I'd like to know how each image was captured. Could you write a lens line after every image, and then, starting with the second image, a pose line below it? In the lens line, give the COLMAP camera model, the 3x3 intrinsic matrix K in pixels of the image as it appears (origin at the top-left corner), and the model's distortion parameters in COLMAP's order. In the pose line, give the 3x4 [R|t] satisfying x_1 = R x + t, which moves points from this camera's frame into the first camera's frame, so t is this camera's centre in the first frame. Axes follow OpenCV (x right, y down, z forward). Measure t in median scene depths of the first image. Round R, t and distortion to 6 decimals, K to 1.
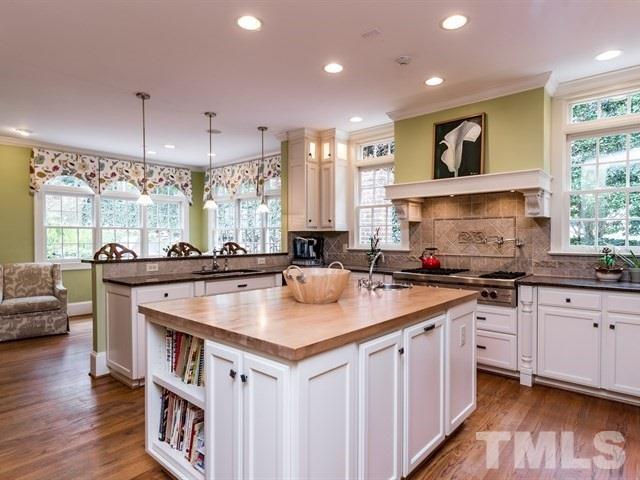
lens RADIAL K [[371.0, 0, 322.3], [0, 371.0, 240.1], [0, 0, 1]] dist [0.000743, 0.001631]
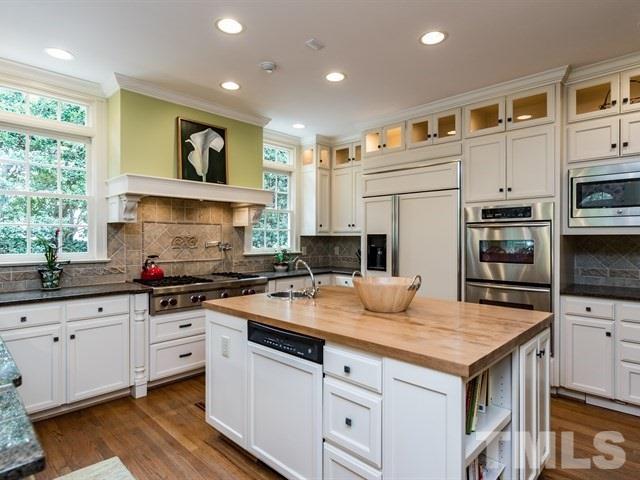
lens RADIAL K [[371.0, 0, 321.0], [0, 371.0, 240.7], [0, 0, 1]] dist [0.000743, 0.001631]
pose [[0.057374, -0.002540, 0.998350, -0.625617], [0.008309, 0.999963, 0.002066, -0.012685], [-0.998318, 0.008177, 0.057393, 0.650366]]
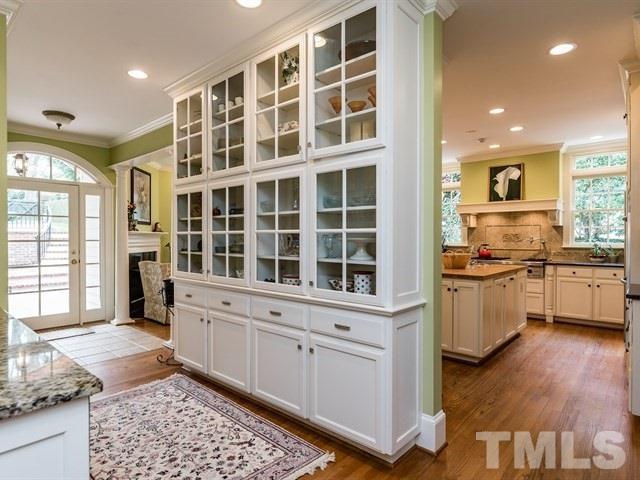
lens RADIAL K [[371.0, 0, 318.7], [0, 371.0, 240.6], [0, 0, 1]] dist [0.000743, 0.001631]
pose [[0.999969, -0.002689, -0.007426, -0.457498], [0.002700, 0.999995, 0.001497, 0.000600], [0.007422, -0.001517, 0.999971, -0.658764]]
